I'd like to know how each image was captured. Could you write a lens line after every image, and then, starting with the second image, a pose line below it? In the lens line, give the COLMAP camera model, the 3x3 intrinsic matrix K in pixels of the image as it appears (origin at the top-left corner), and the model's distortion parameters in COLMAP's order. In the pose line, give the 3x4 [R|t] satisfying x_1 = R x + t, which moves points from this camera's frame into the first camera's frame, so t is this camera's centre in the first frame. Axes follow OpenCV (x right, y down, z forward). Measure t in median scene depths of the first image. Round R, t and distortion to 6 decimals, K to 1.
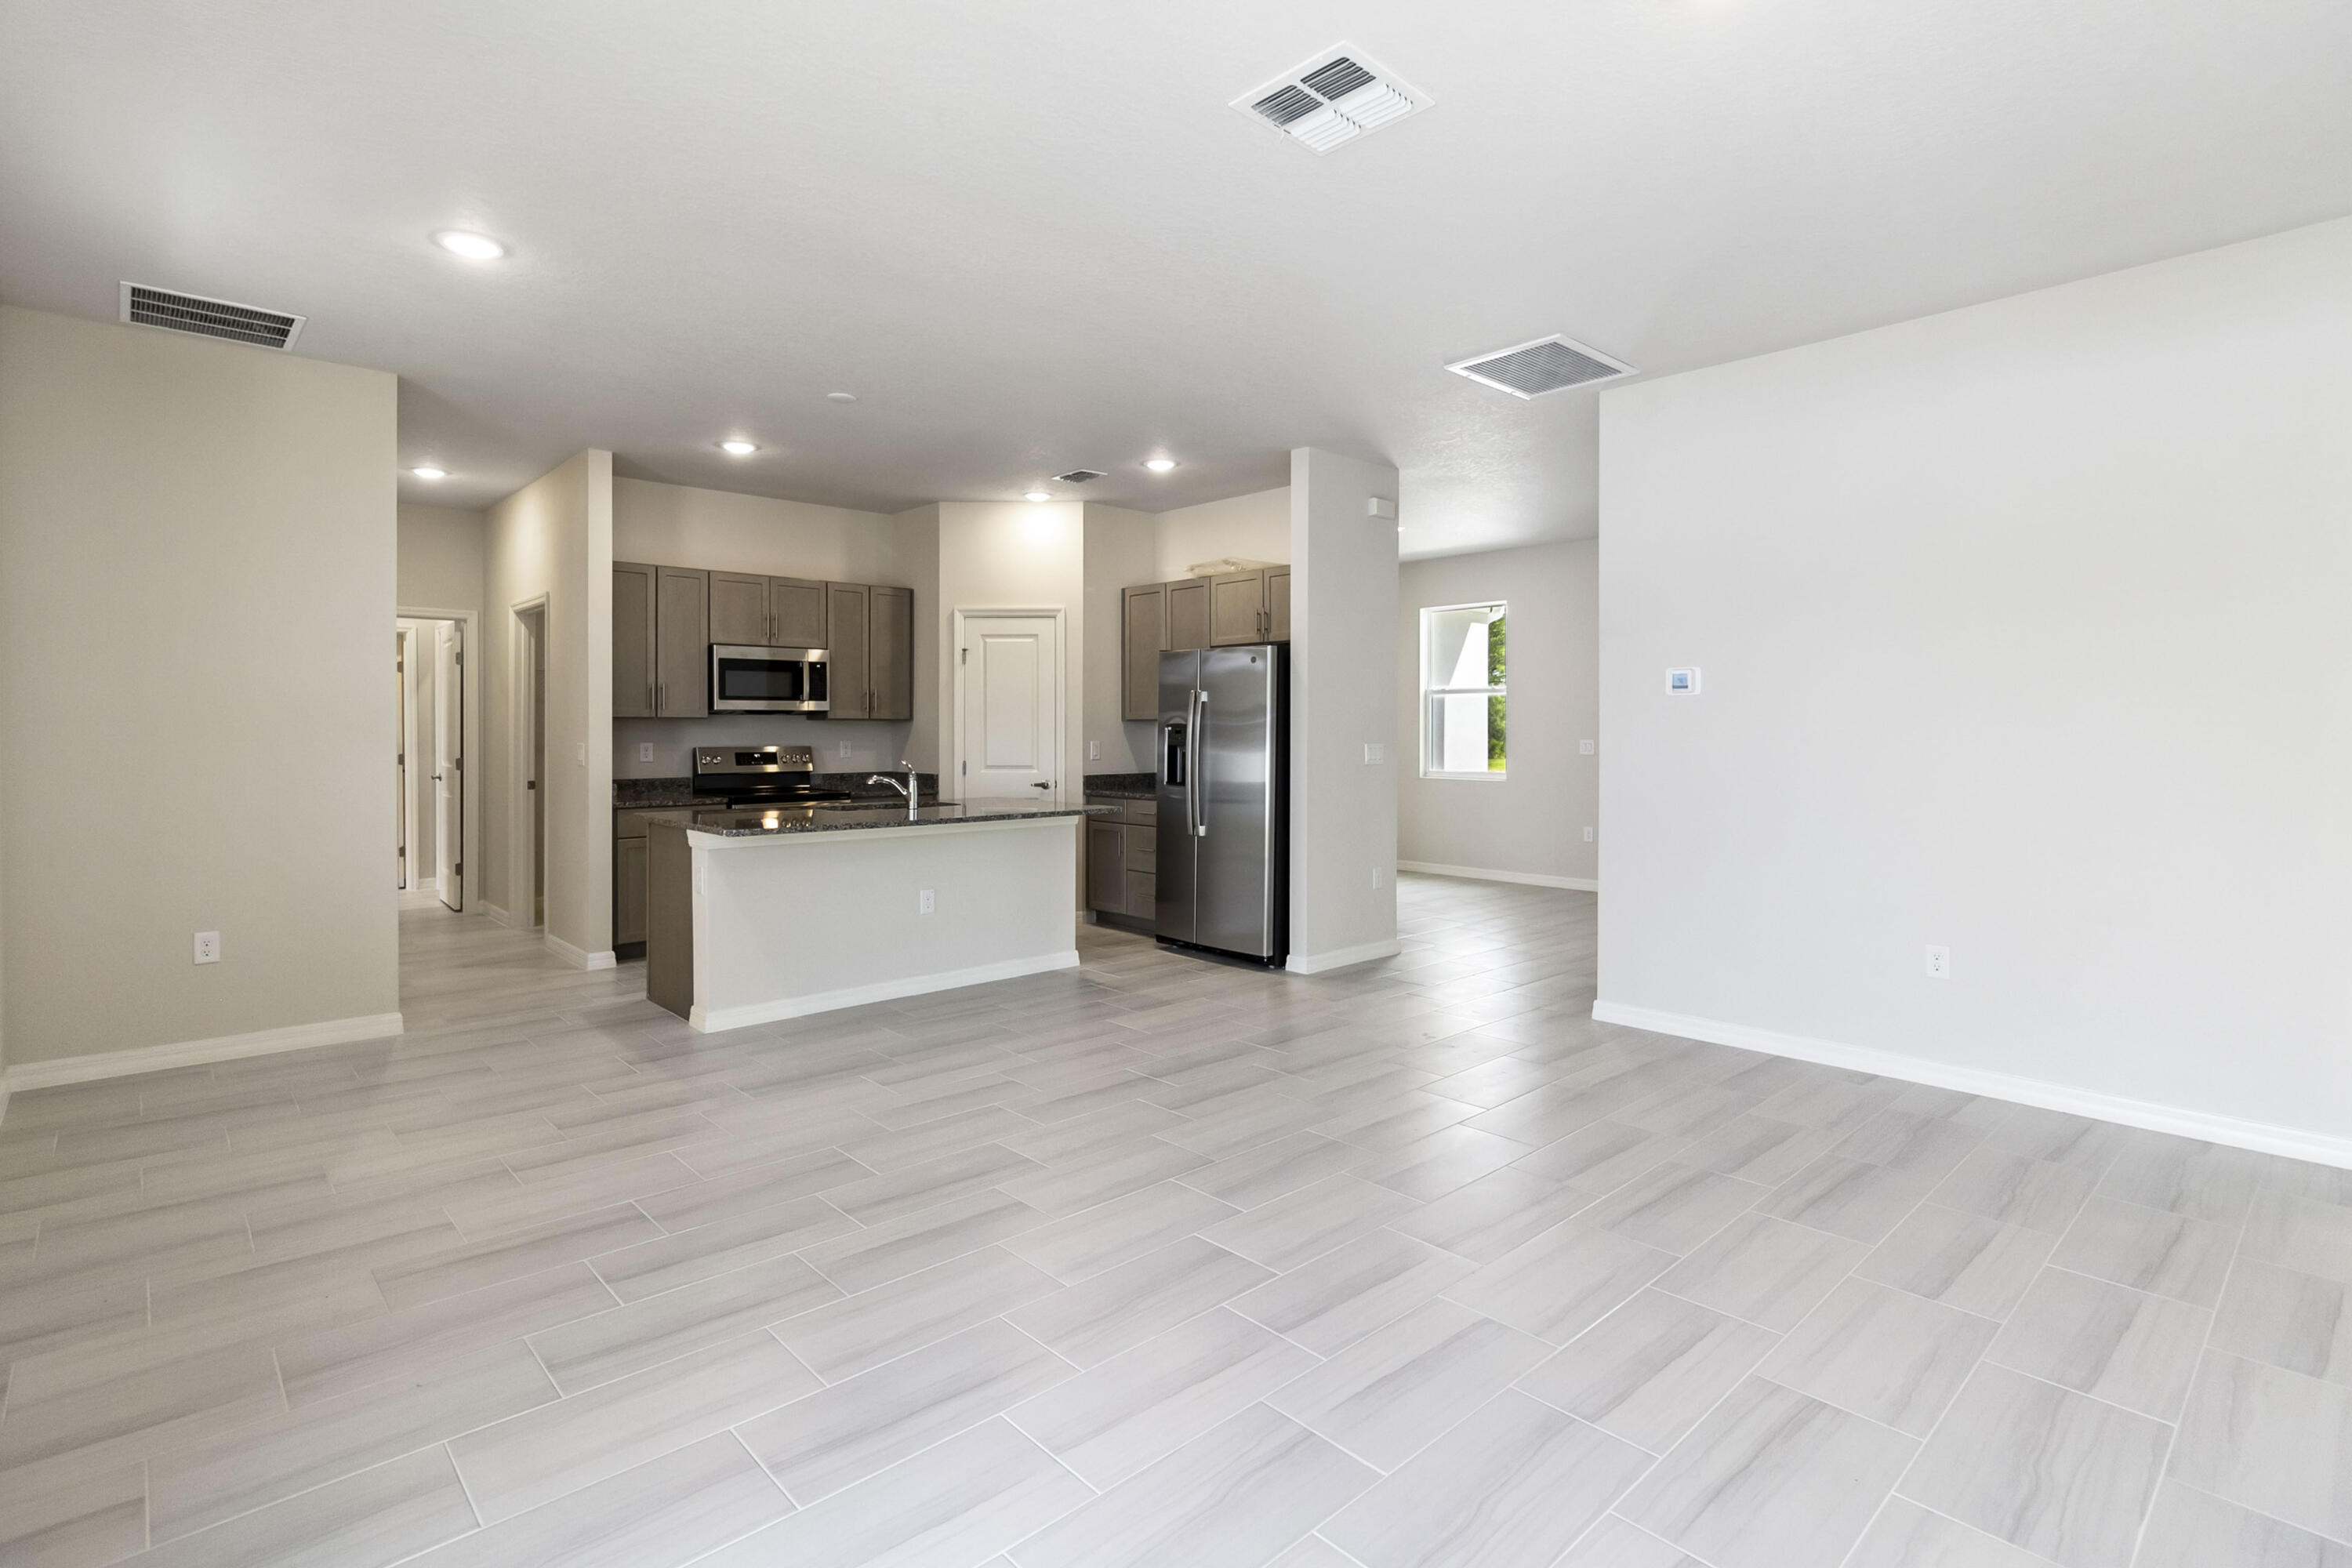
lens RADIAL K [[1136.0, 0, 1178.6], [0, 1136.0, 731.7], [0, 0, 1]] dist [0.002137, 0.000421]
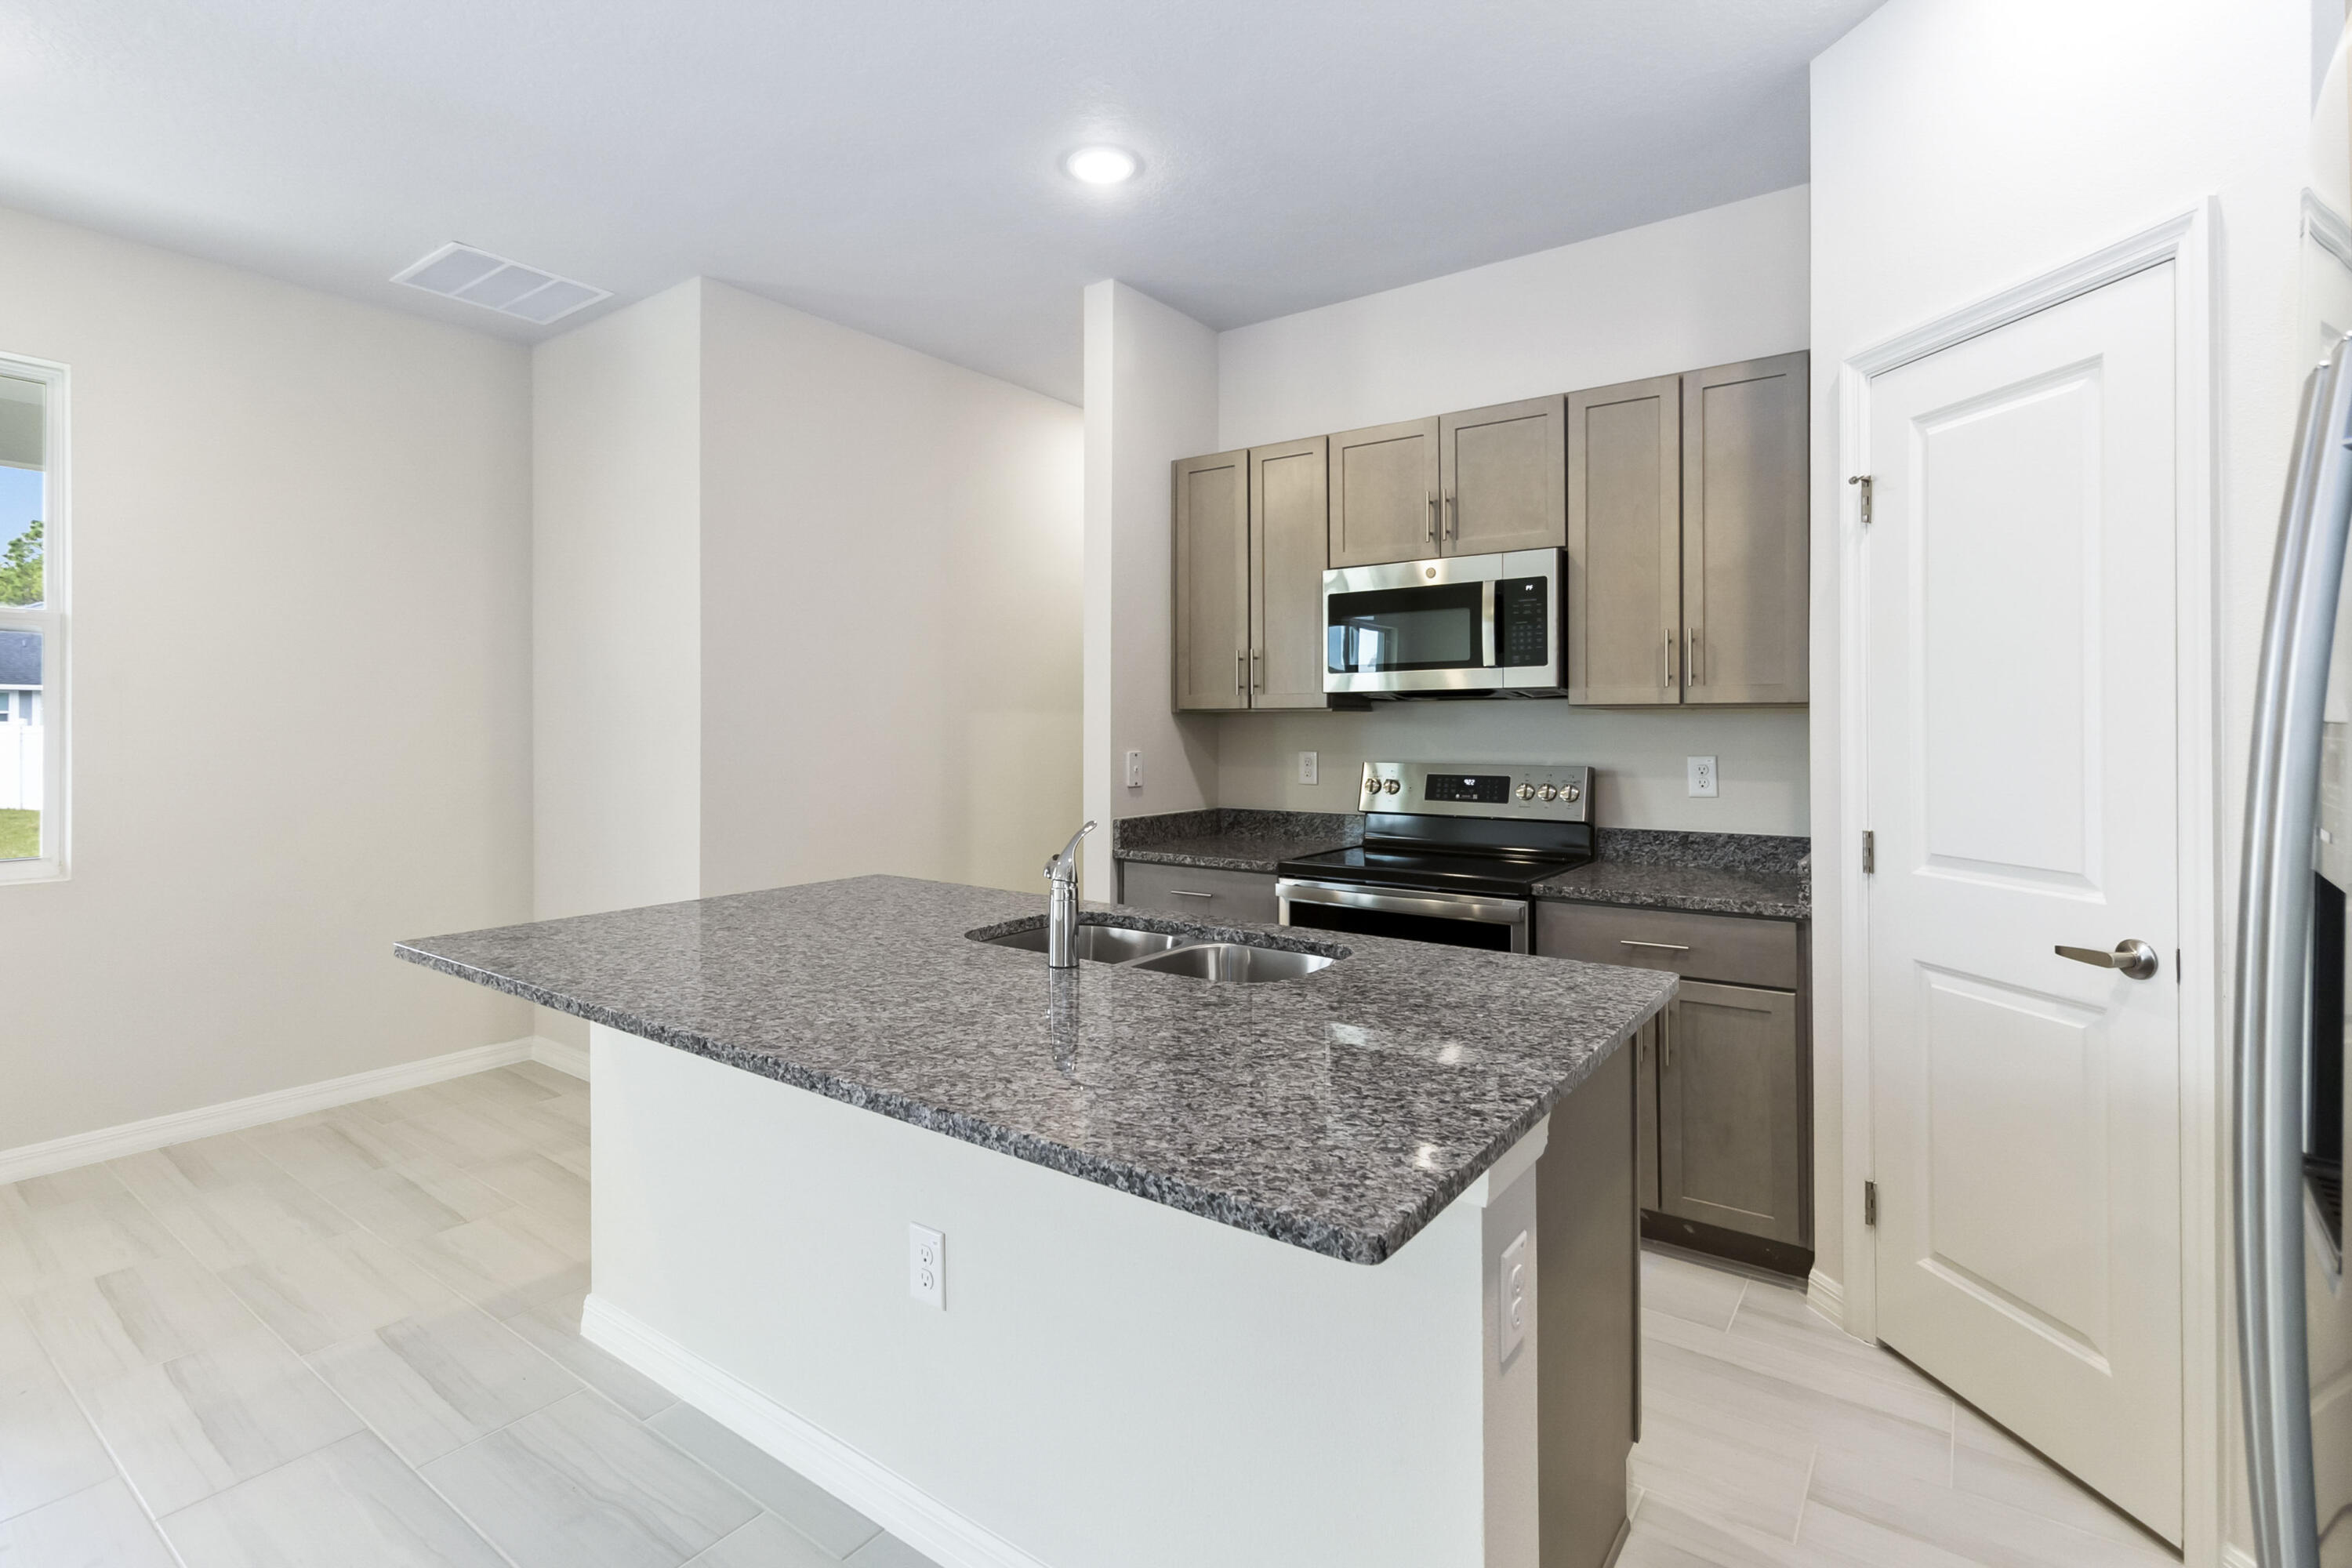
lens RADIAL K [[1097.5, 0, 1176.6], [0, 1097.5, 722.3], [0, 0, 1]] dist [0.000486, 0.000191]
pose [[0.193529, -0.004566, -0.981084, 0.082686], [-0.001021, 0.999988, -0.004856, -0.002887], [0.981094, 0.001942, 0.193522, 0.826512]]
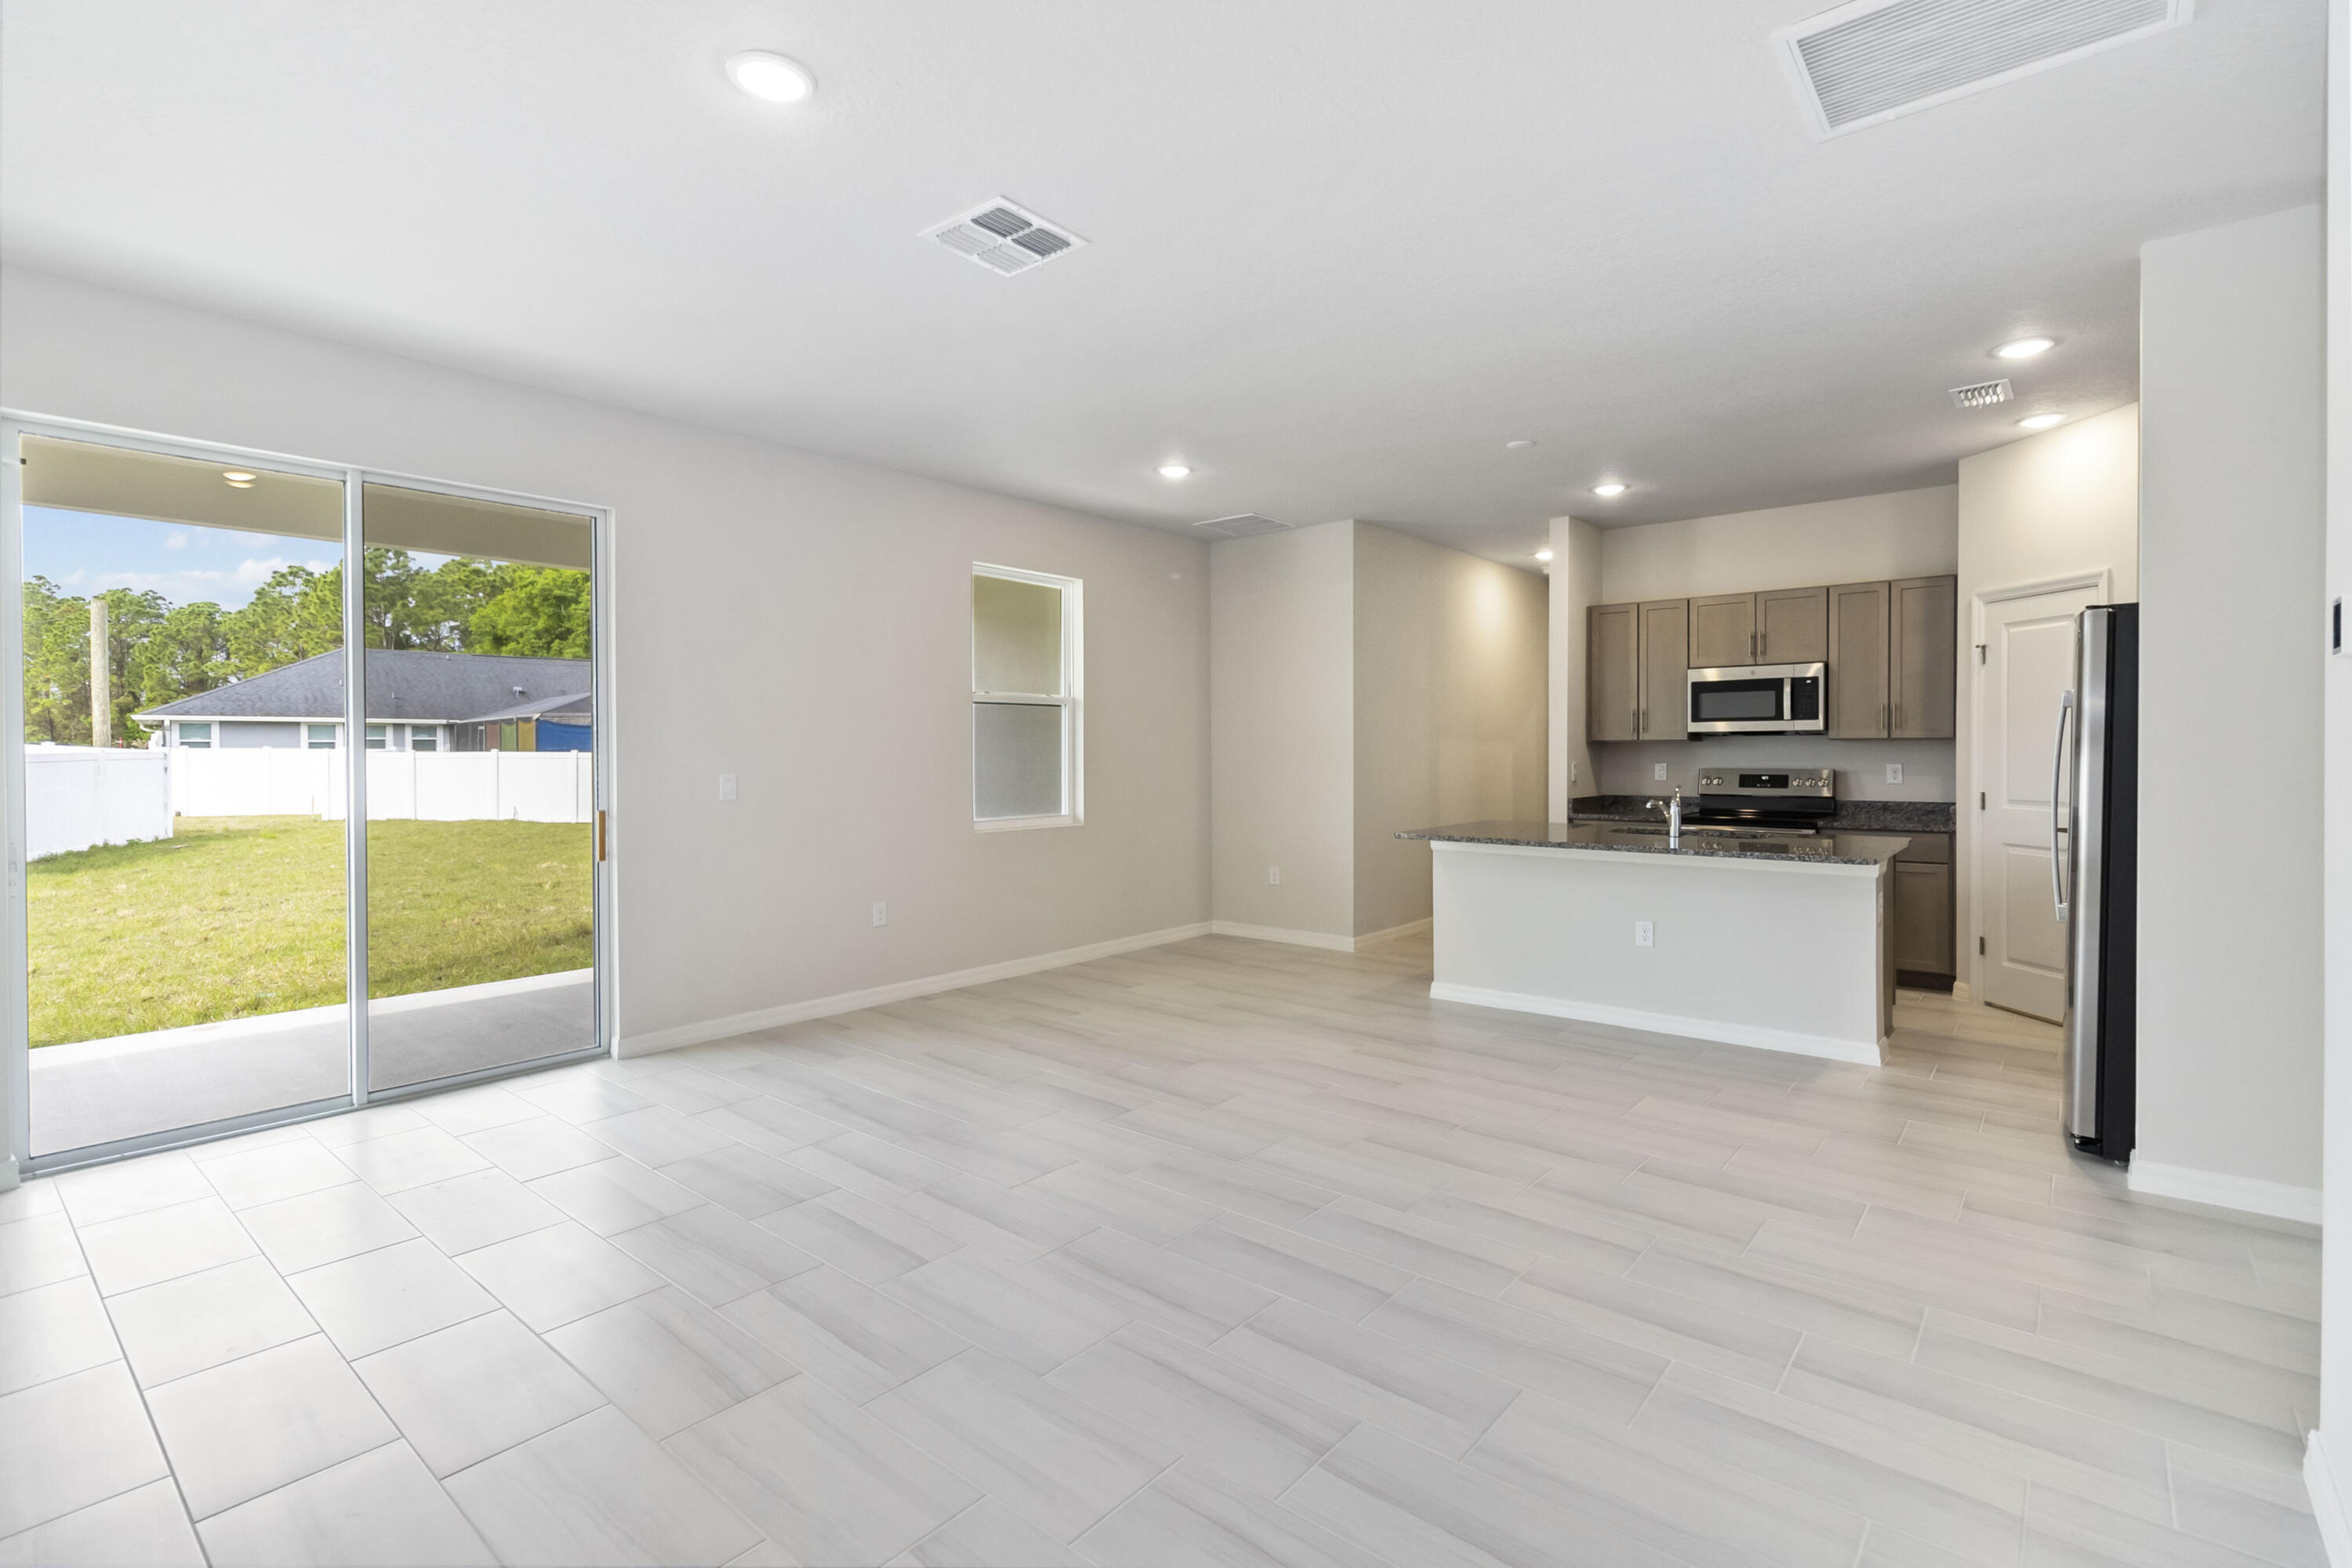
lens RADIAL K [[1085.2, 0, 1174.8], [0, 1085.2, 766.4], [0, 0, 1]] dist [0.001092, 0.000015]
pose [[0.122244, 0.013910, -0.992403, 0.515280], [0.002587, 0.999894, 0.014333, -0.003517], [0.992497, -0.004319, 0.122195, 0.410309]]
